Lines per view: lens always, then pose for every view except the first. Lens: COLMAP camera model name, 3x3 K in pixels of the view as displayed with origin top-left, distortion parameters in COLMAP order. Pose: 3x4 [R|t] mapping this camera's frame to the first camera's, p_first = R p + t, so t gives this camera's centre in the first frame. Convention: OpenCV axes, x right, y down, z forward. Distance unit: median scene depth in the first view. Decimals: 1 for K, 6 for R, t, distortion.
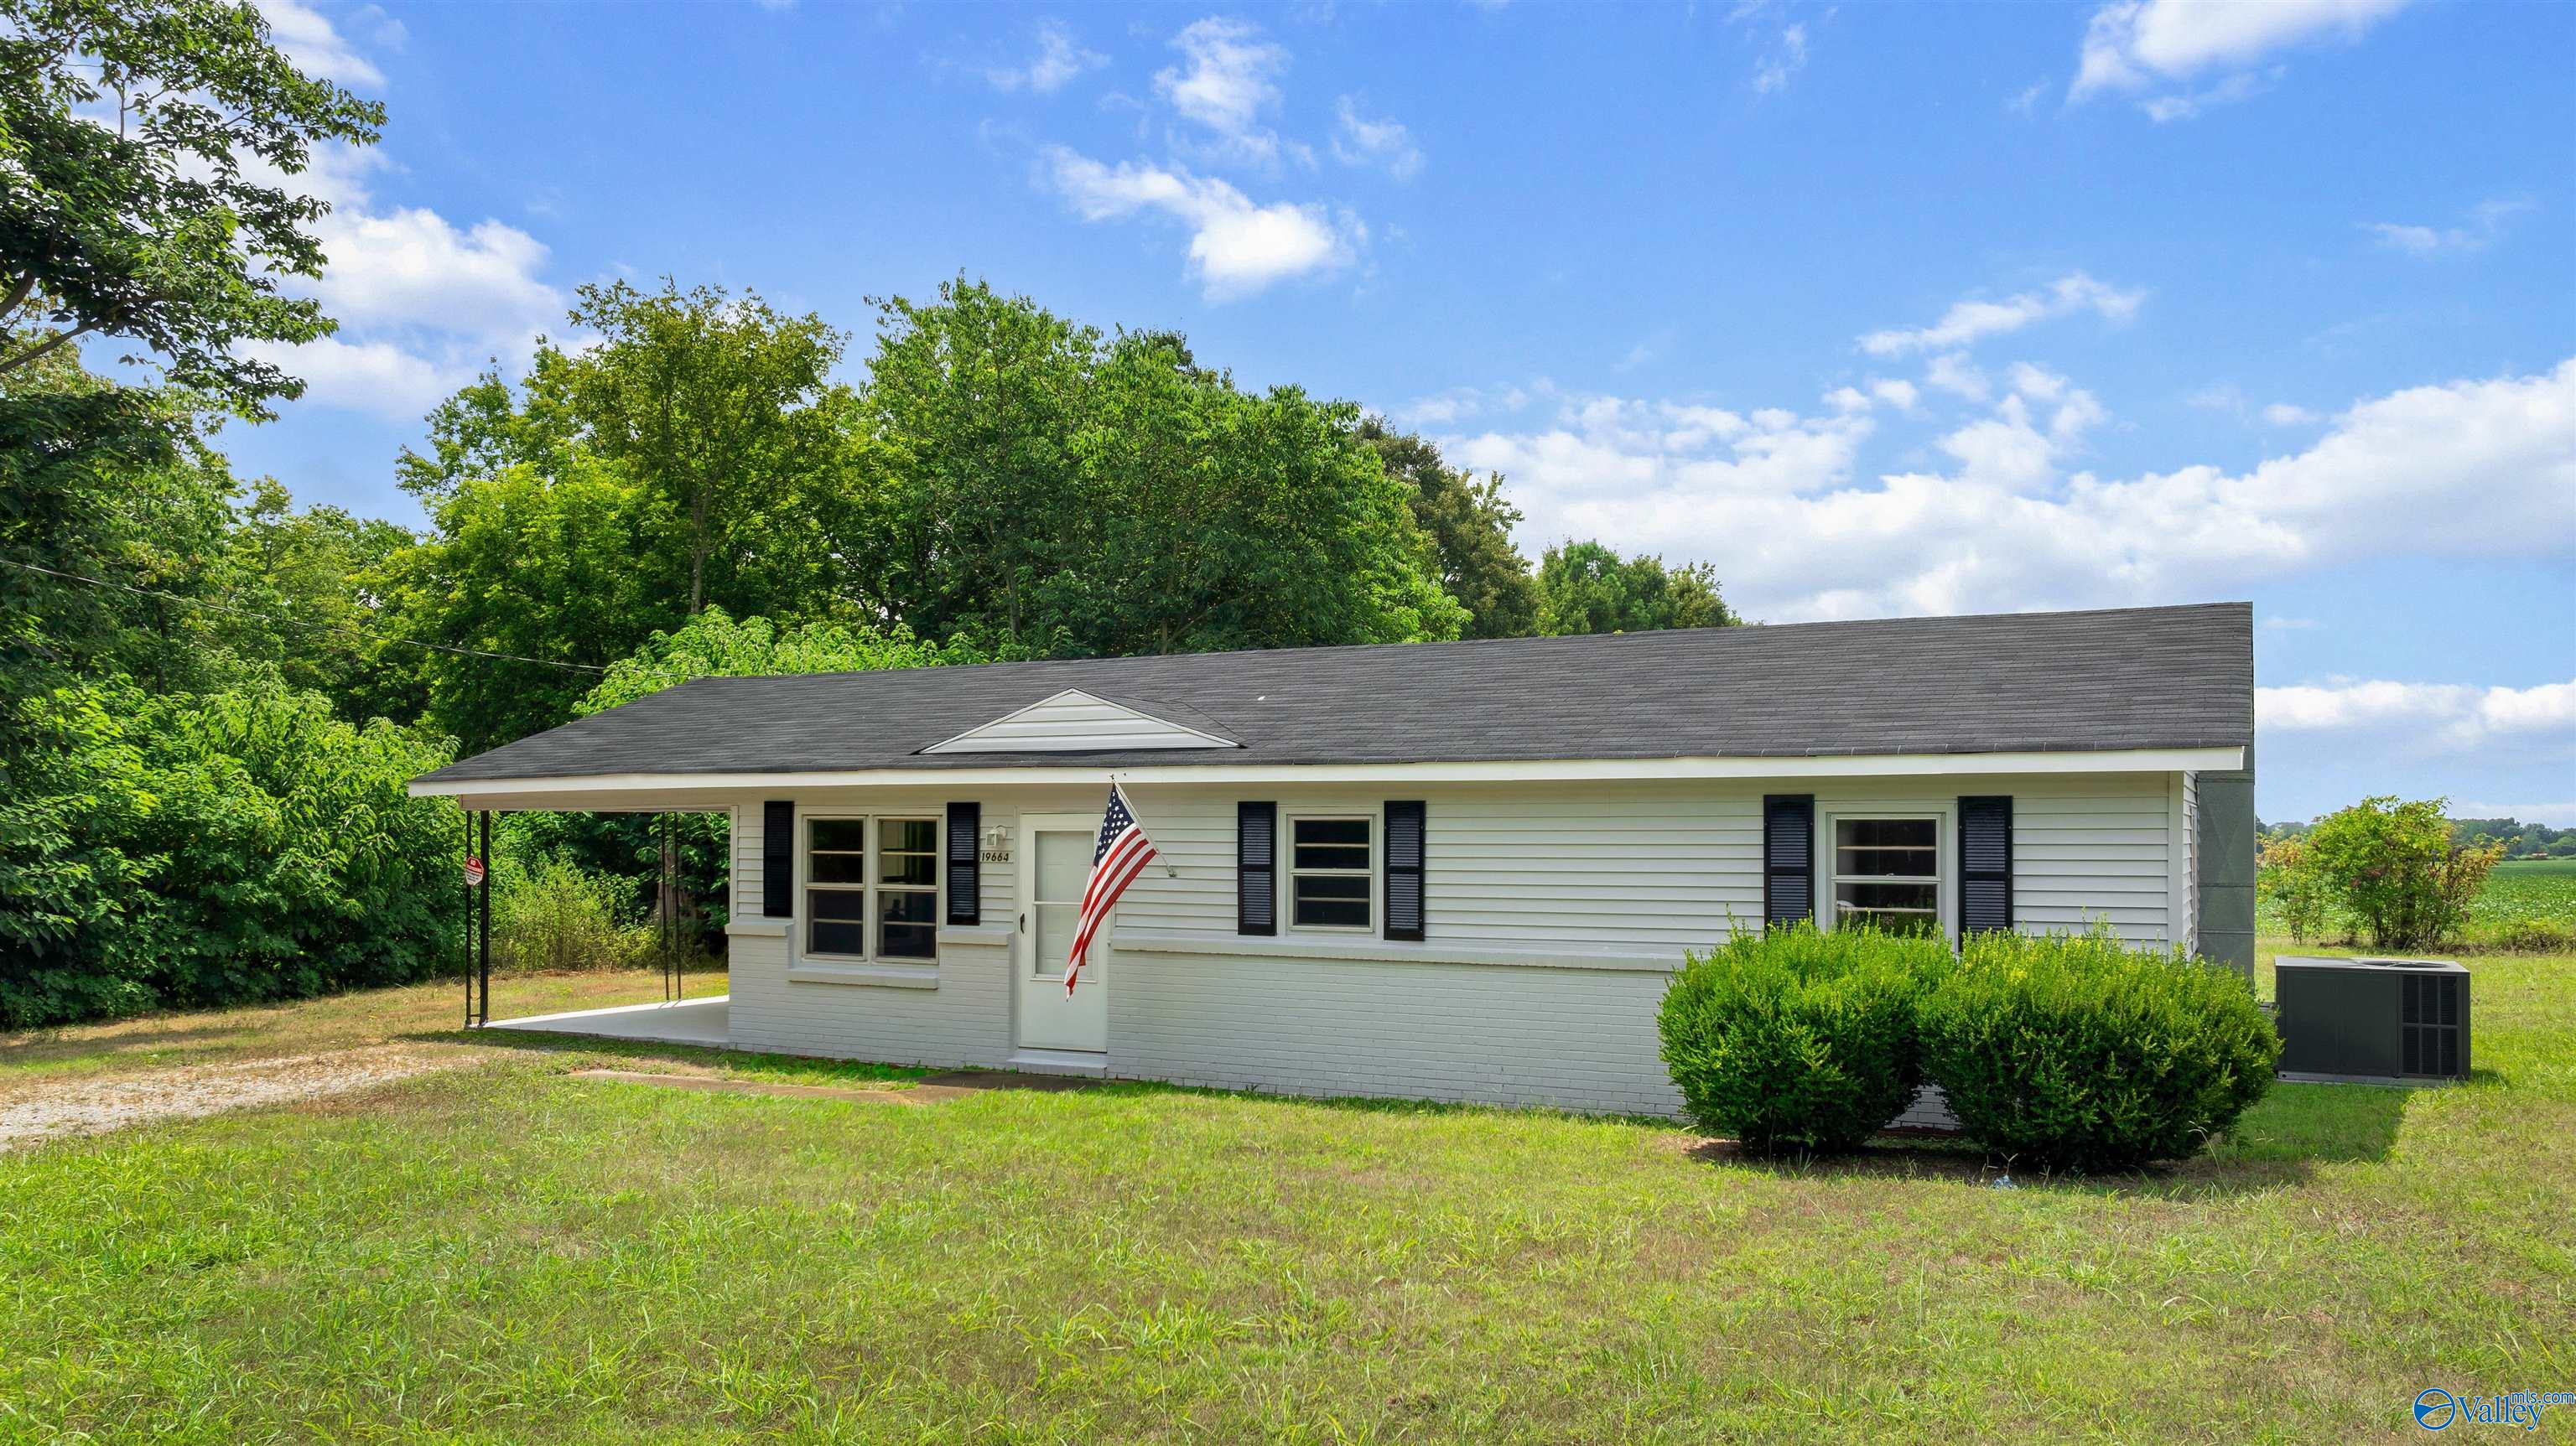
lens RADIAL K [[1858.5, 0, 1286.3], [0, 1858.5, 813.3], [0, 0, 1]] dist [-0.018635, -0.002498]
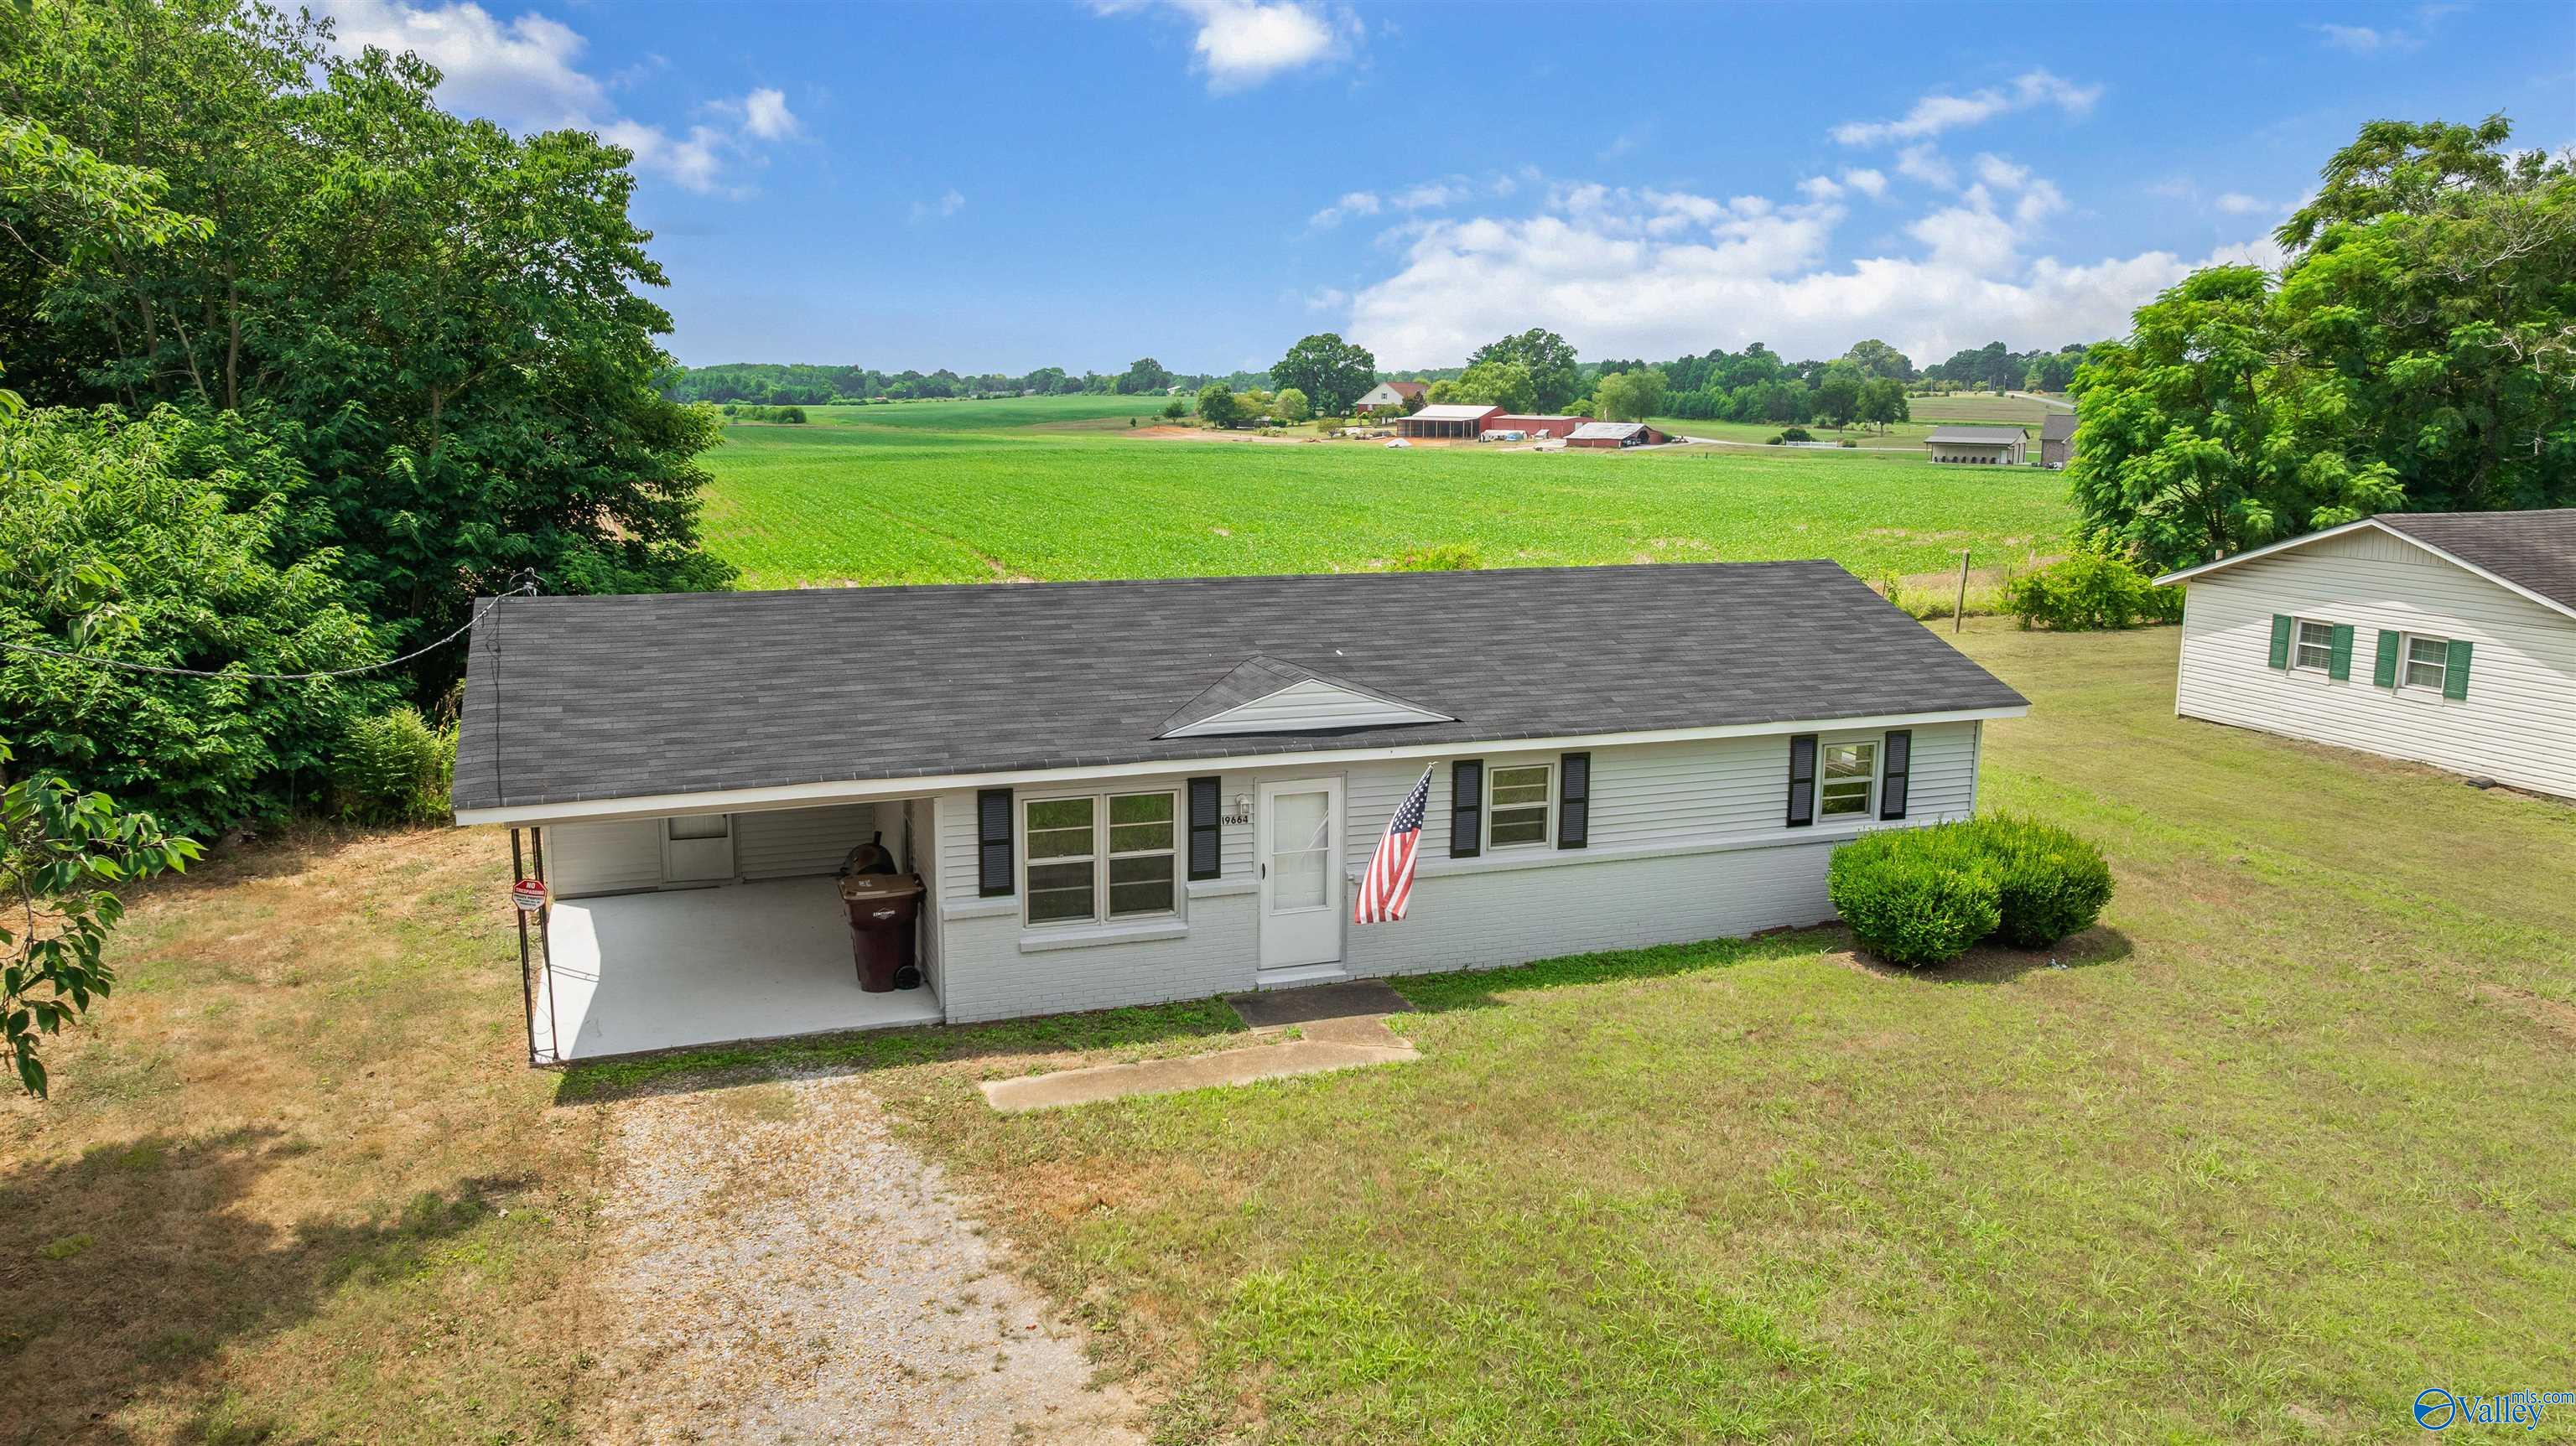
lens RADIAL K [[1837.5, 0, 1286.9], [0, 1837.5, 725.2], [0, 0, 1]] dist [-0.026763, 0.032410]
pose [[0.677855, -0.137502, 0.722223, -0.920295], [-0.015199, 0.979524, 0.200754, -0.256775], [-0.735038, -0.147059, 0.661885, 0.200239]]
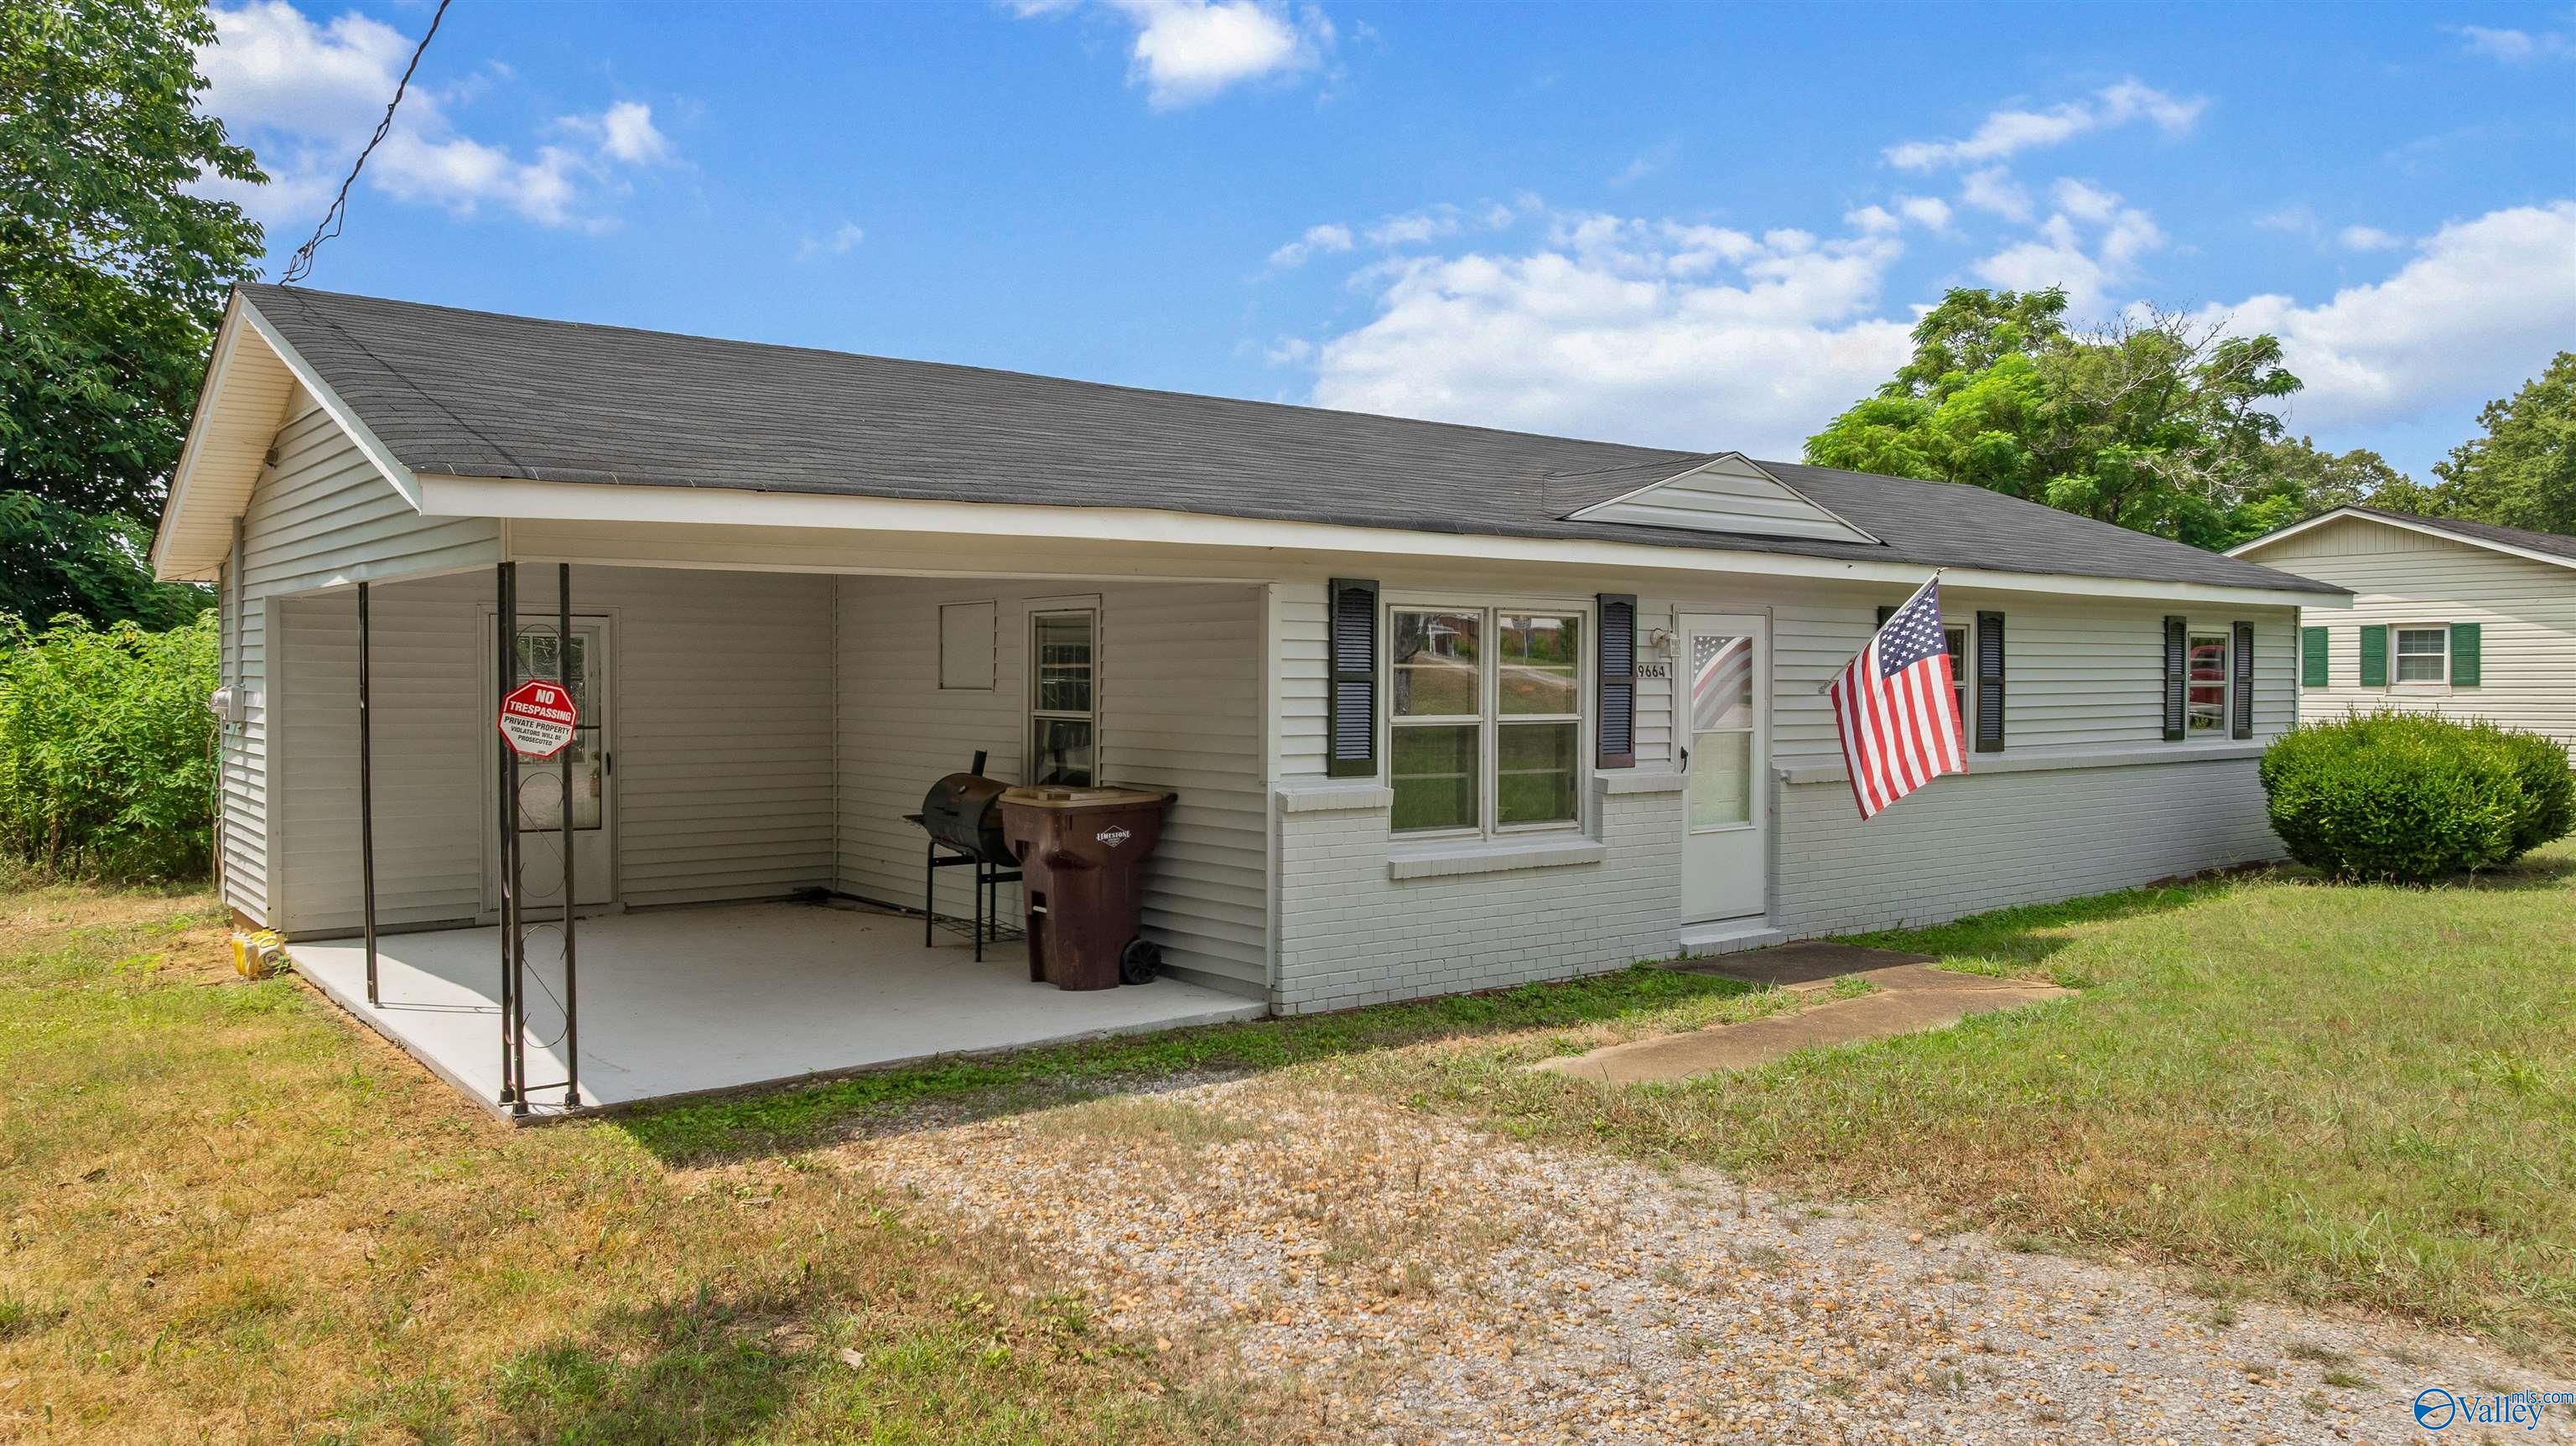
lens RADIAL K [[1838.0, 0, 1295.8], [0, 1838.0, 714.7], [0, 0, 1]] dist [-0.000234, -0.042485]
pose [[0.400042, -0.022438, 0.916222, -0.826909], [-0.012515, 0.999473, 0.029941, 0.019745], [-0.916411, -0.023445, 0.399550, 0.796359]]
